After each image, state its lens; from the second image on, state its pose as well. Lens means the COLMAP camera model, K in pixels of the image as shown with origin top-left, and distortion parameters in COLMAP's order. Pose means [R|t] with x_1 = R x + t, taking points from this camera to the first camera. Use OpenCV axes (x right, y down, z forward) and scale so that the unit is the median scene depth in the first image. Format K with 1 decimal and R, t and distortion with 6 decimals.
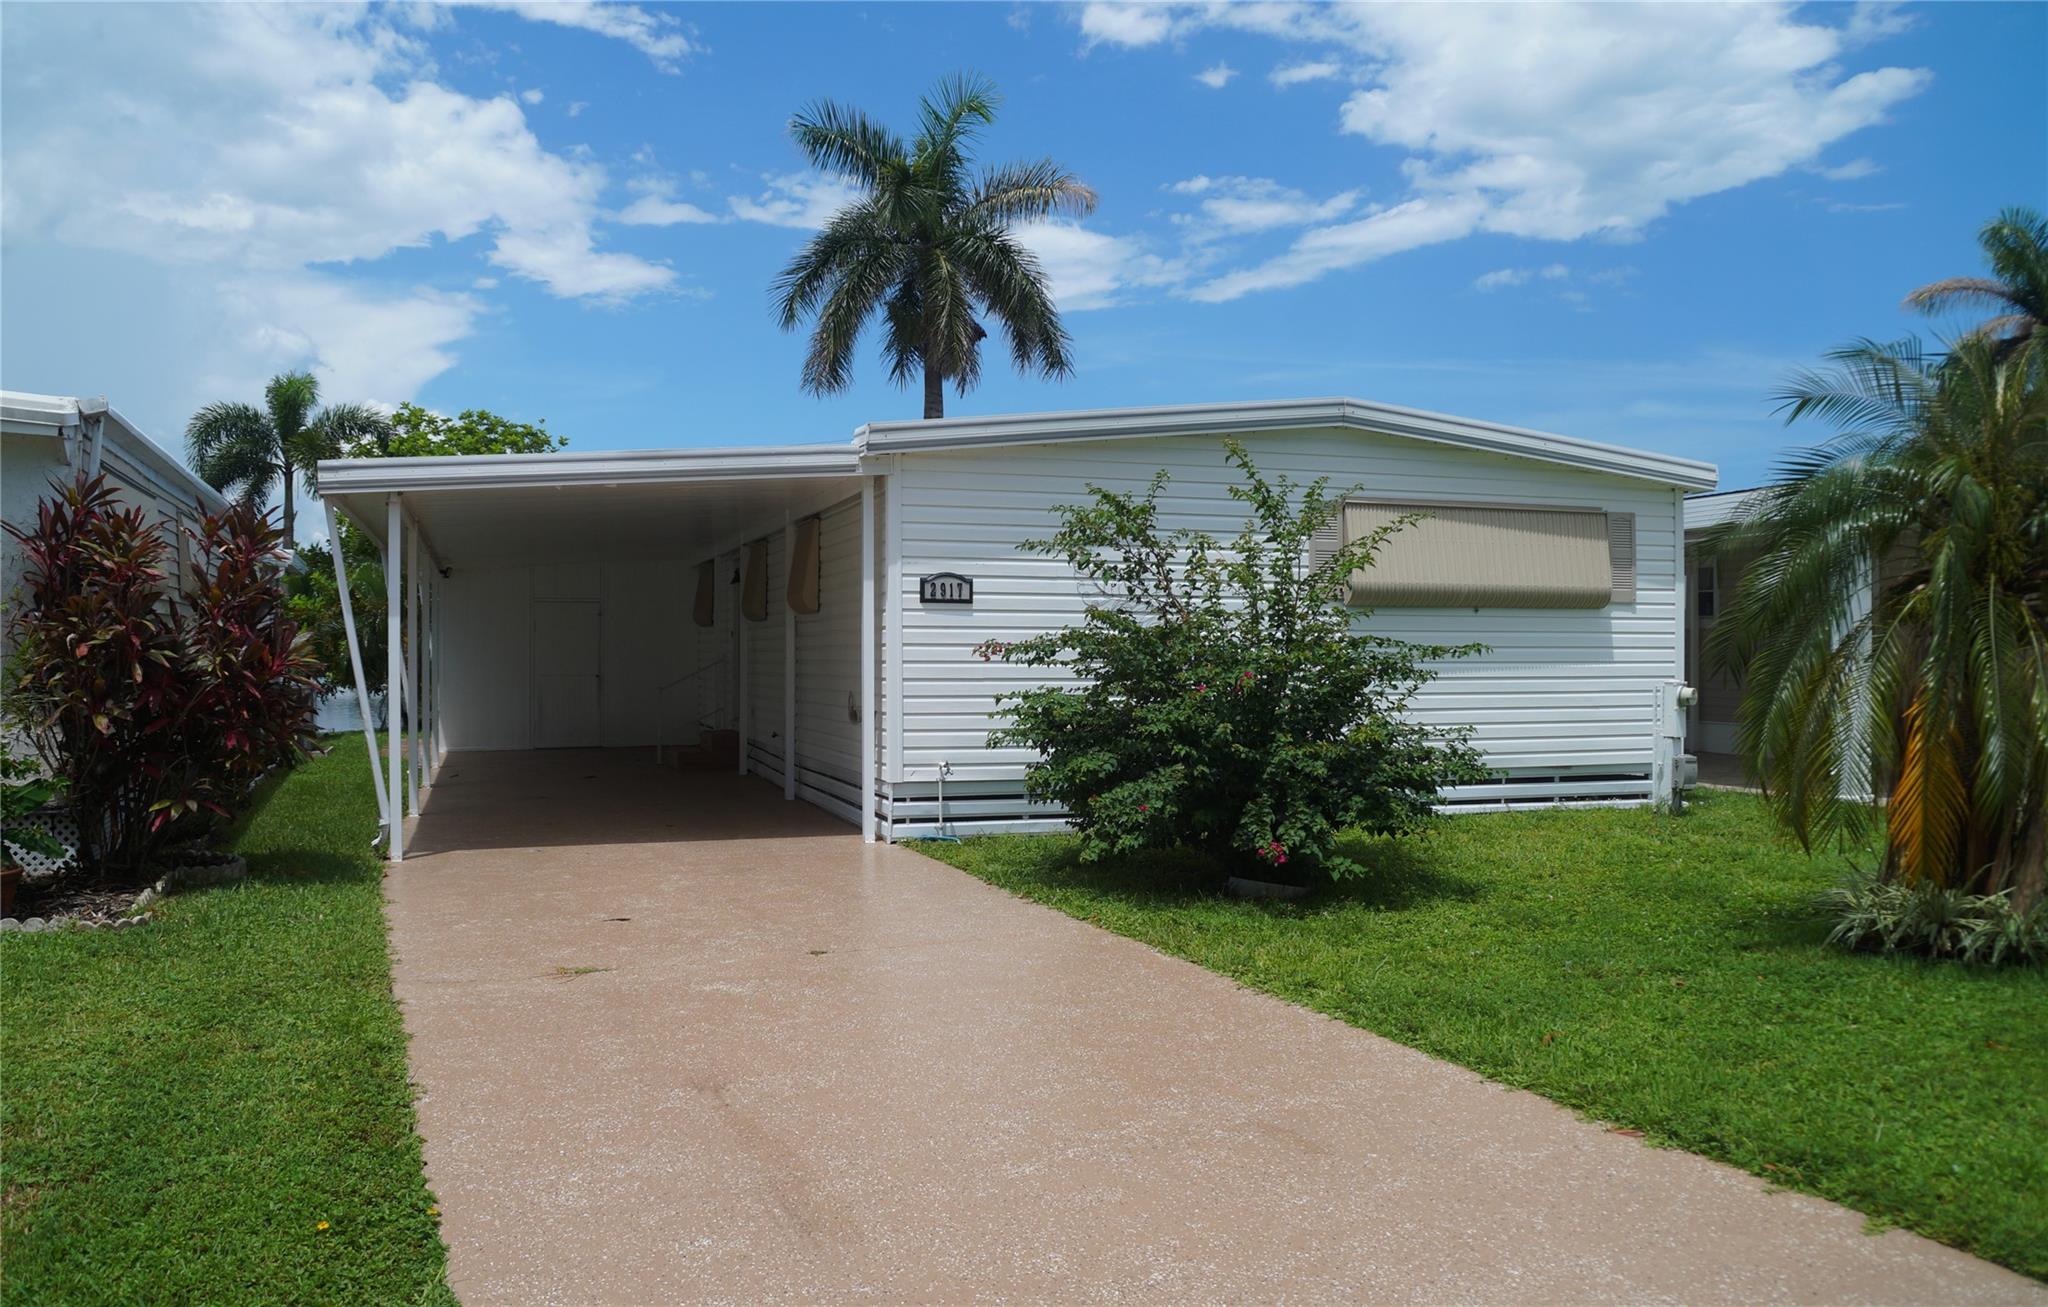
lens RADIAL K [[1690.5, 0, 1024.0], [0, 1690.5, 653.5], [0, 0, 1]] dist [-0.176550, 0.138527]
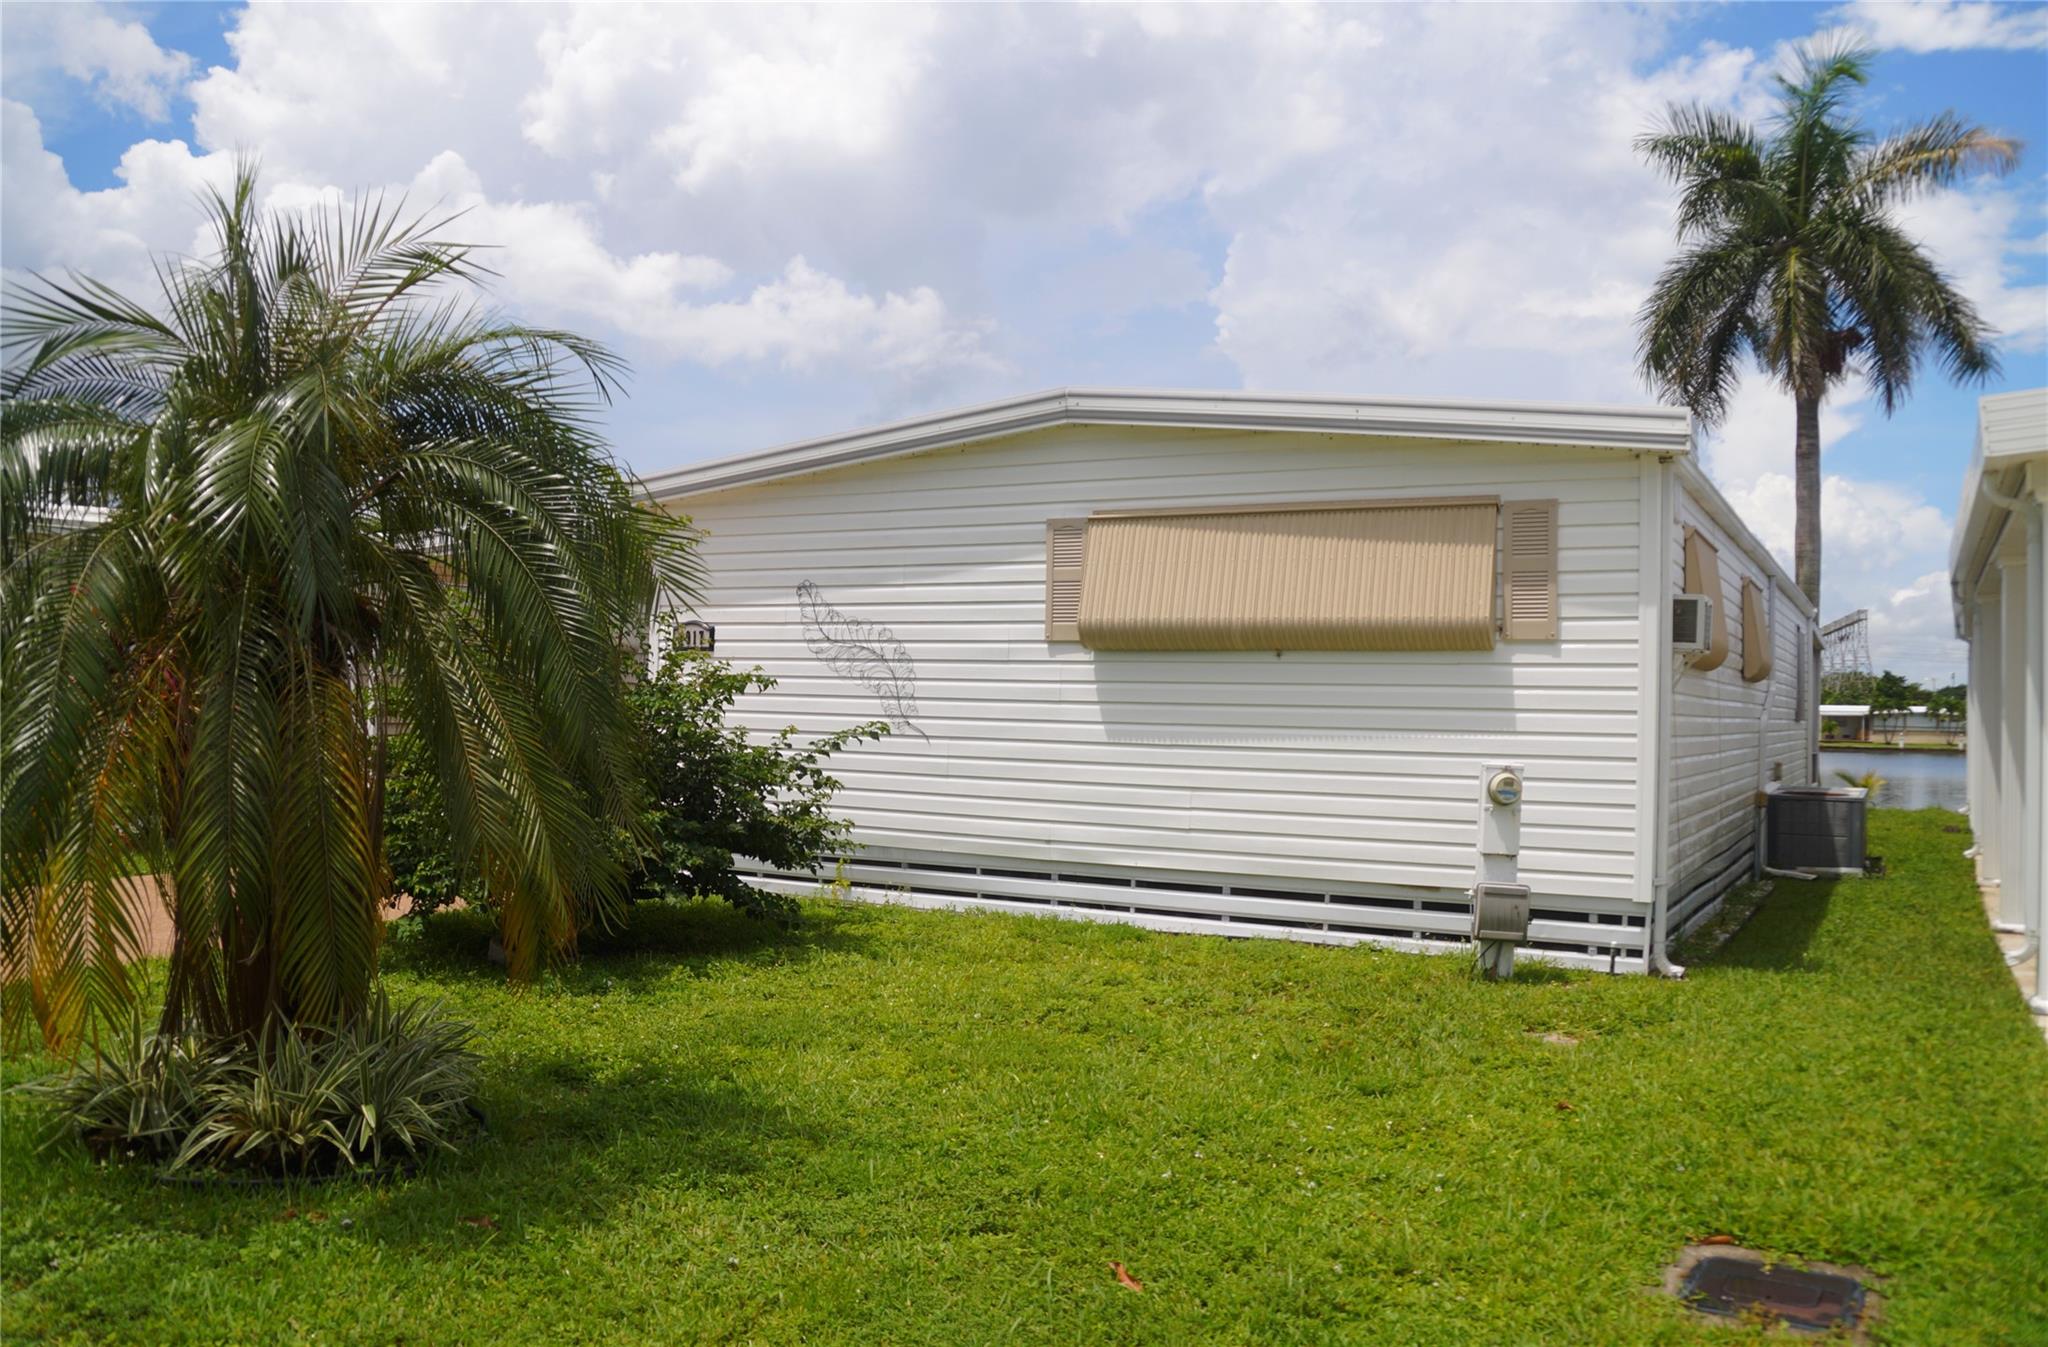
lens RADIAL K [[1741.0, 0, 1024.0], [0, 1741.0, 673.5], [0, 0, 1]] dist [-0.001299, 0.000821]
pose [[0.668712, -0.007317, -0.743485, 0.298659], [-0.030712, 0.998826, -0.037453, 0.005453], [0.742887, 0.047879, 0.667703, 0.165491]]
